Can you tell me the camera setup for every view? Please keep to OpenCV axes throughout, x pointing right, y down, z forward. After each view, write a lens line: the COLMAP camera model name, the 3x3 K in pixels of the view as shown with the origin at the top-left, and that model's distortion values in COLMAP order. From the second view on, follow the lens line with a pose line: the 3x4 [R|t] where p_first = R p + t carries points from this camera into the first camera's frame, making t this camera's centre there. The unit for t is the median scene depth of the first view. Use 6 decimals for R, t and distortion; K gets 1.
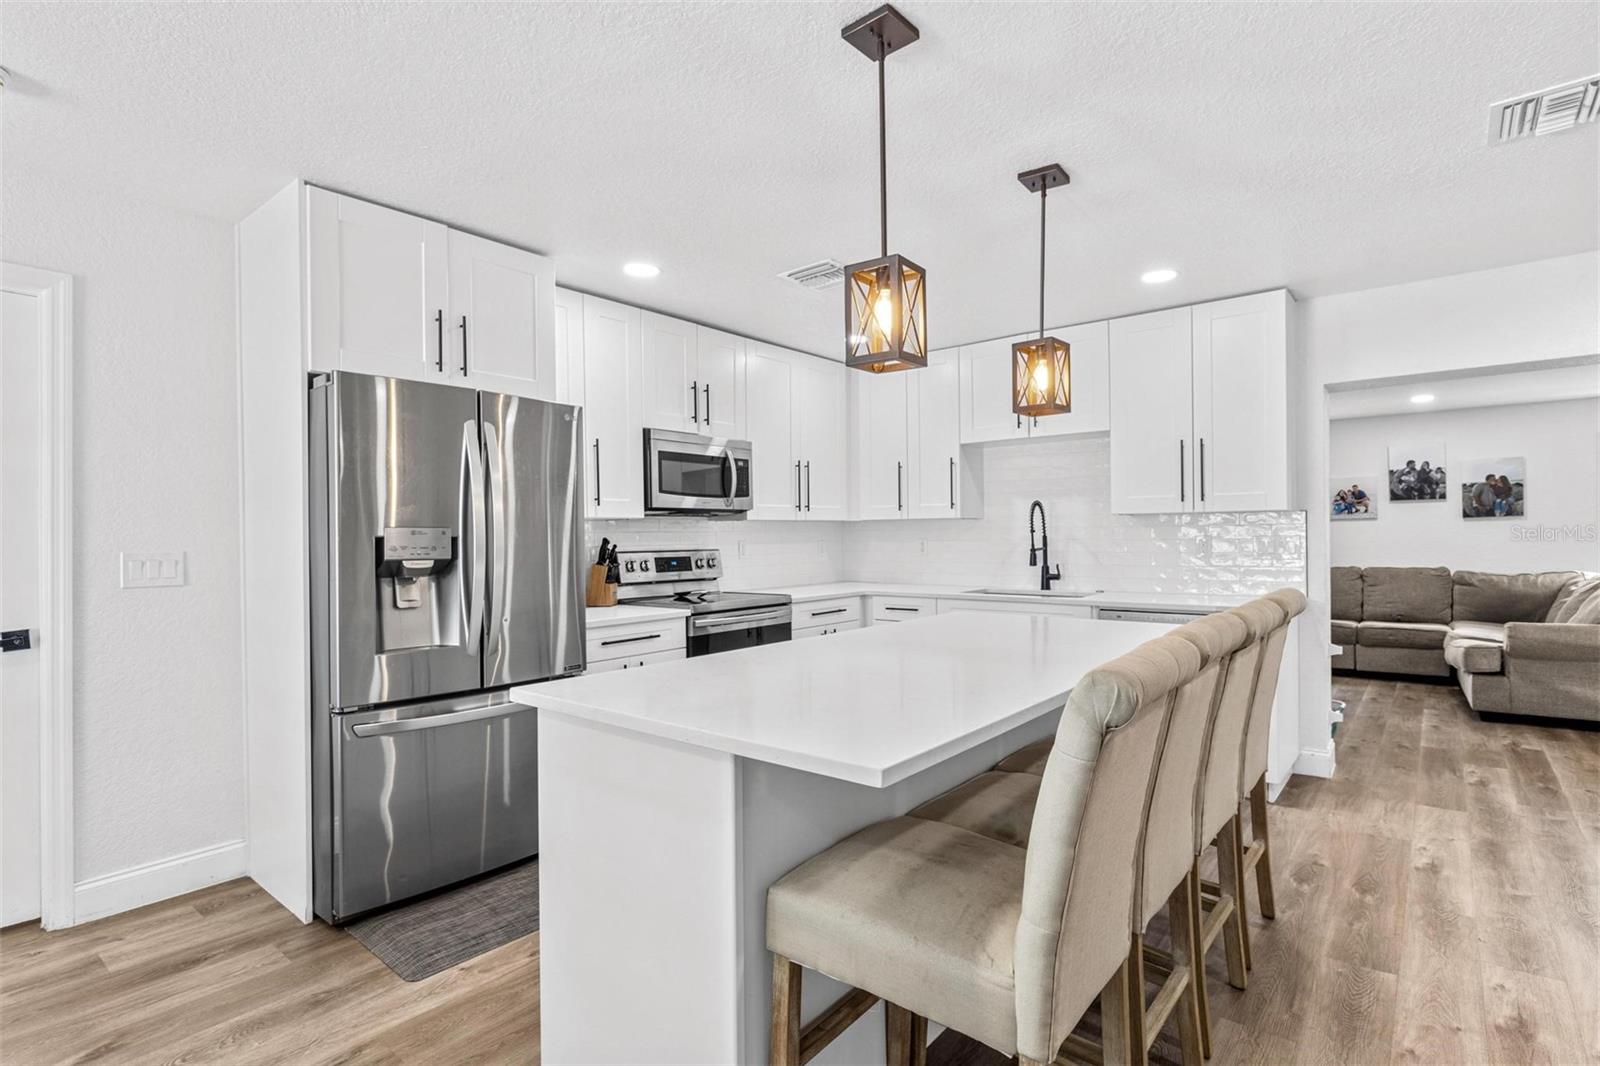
lens RADIAL K [[790.2, 0, 803.1], [0, 790.2, 535.0], [0, 0, 1]] dist [-0.002927, -0.000207]
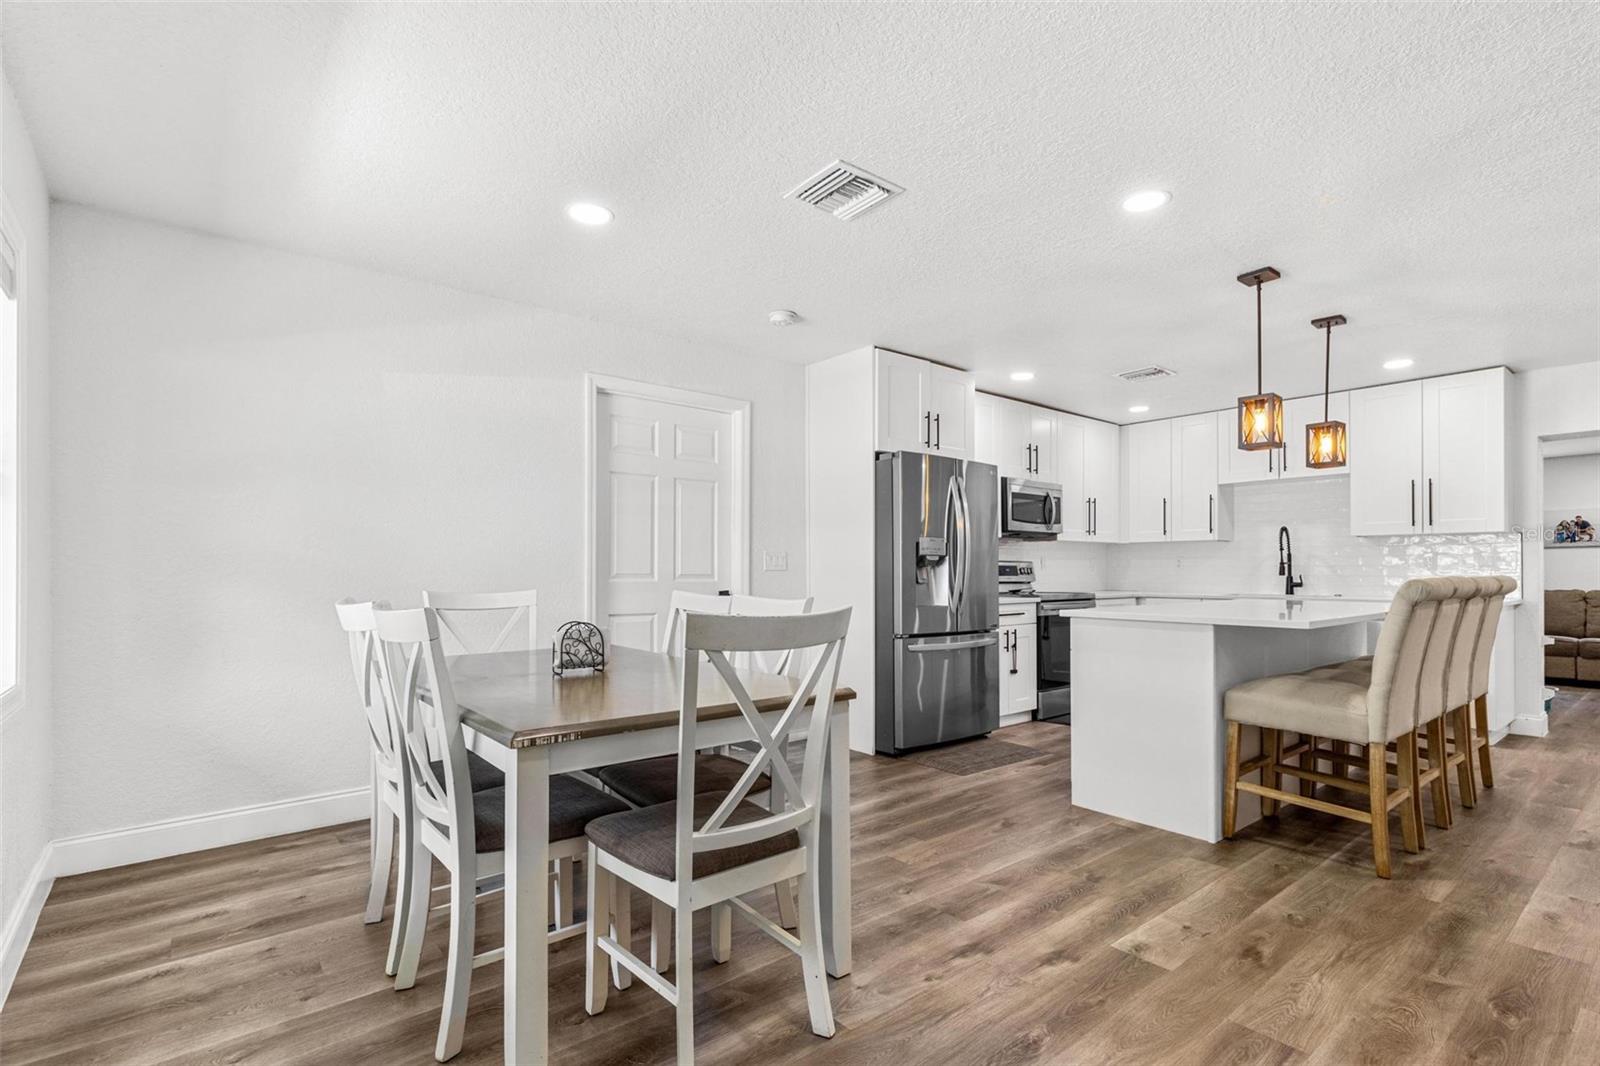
lens RADIAL K [[761.9, 0, 801.4], [0, 761.9, 566.4], [0, 0, 1]] dist [0.003468, 0.000733]
pose [[0.980742, 0.009119, -0.195096, -0.260082], [-0.010335, 0.999933, -0.005213, 0.040036], [0.195035, 0.007129, 0.980770, -0.433077]]
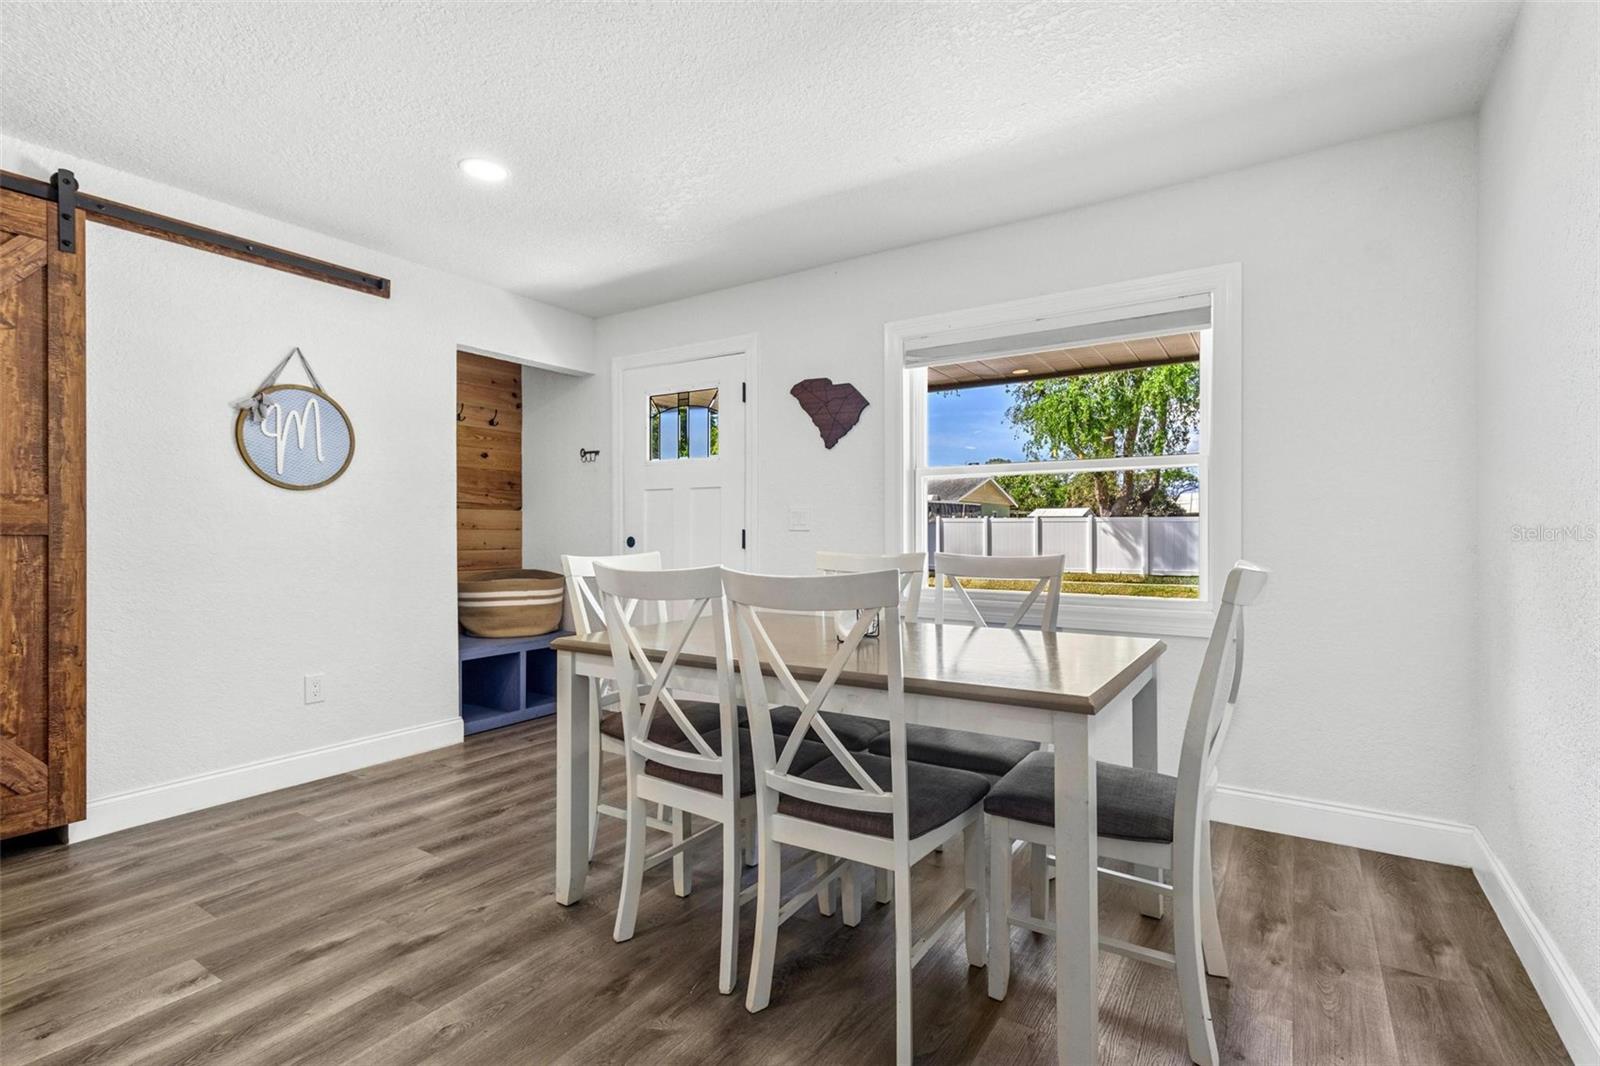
lens RADIAL K [[749.3, 0, 802.3], [0, 749.3, 524.3], [0, 0, 1]] dist [0.004458, 0.000352]
pose [[-0.994155, 0.011661, -0.107329, -0.429677], [0.012685, 0.999880, -0.008863, 0.043408], [0.107213, -0.010173, -0.994184, 0.542441]]
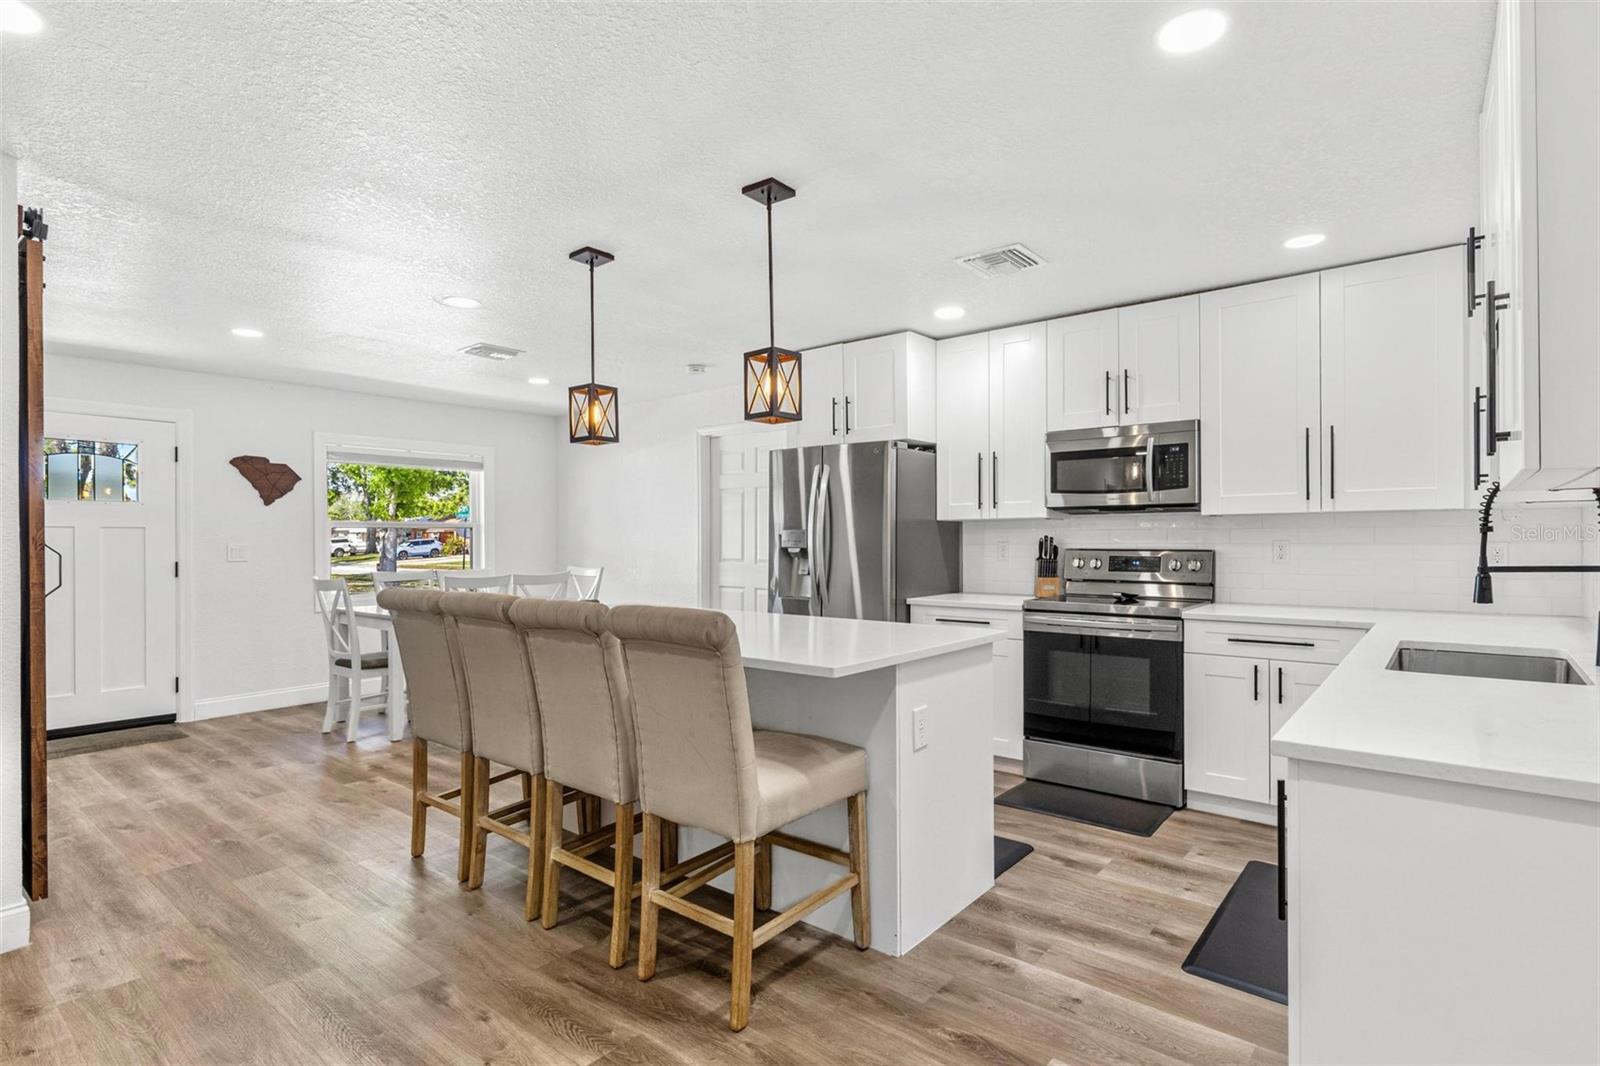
lens RADIAL K [[790.2, 0, 803.1], [0, 790.2, 535.0], [0, 0, 1]] dist [-0.002927, -0.000207]
pose [[-0.000962, 0.007091, -0.999974, 0.773751], [0.004110, 0.999966, 0.007087, -0.005870], [0.999991, -0.004103, -0.000991, 0.602252]]
